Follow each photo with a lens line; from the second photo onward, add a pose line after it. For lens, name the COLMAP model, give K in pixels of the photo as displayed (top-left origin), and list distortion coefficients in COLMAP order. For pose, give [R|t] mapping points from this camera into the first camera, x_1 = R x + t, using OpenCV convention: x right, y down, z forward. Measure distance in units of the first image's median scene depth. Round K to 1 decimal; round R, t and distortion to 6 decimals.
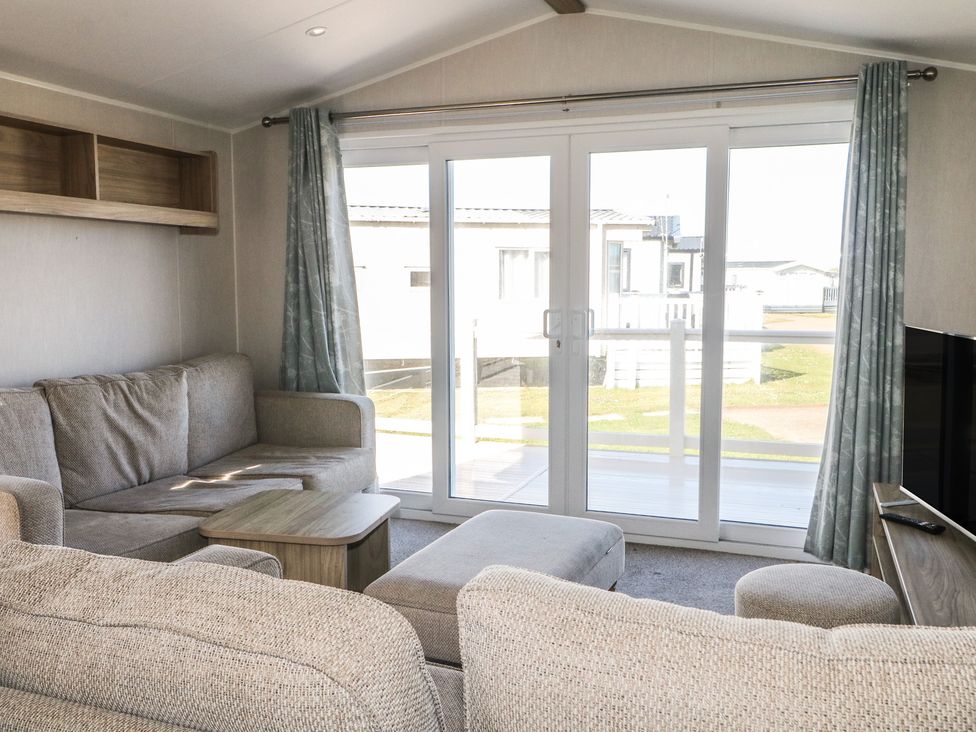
lens RADIAL K [[913.8, 0, 488.0], [0, 913.8, 366.0], [0, 0, 1]] dist [0.014955, 0.000120]
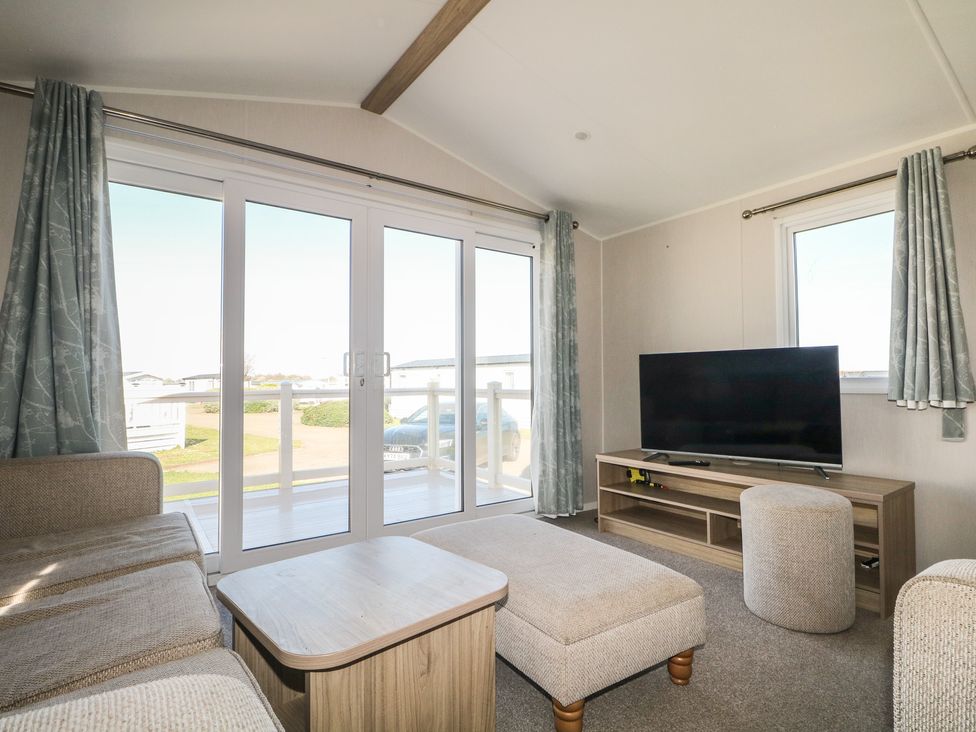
lens RADIAL K [[512.7, 0, 488.0], [0, 512.7, 366.0], [0, 0, 1]] dist [0.000232, -0.014318]
pose [[0.548640, 0.027175, 0.835617, -0.350068], [0.090941, 0.991601, -0.091957, 0.027707], [-0.831098, 0.126444, 0.541561, 0.490548]]
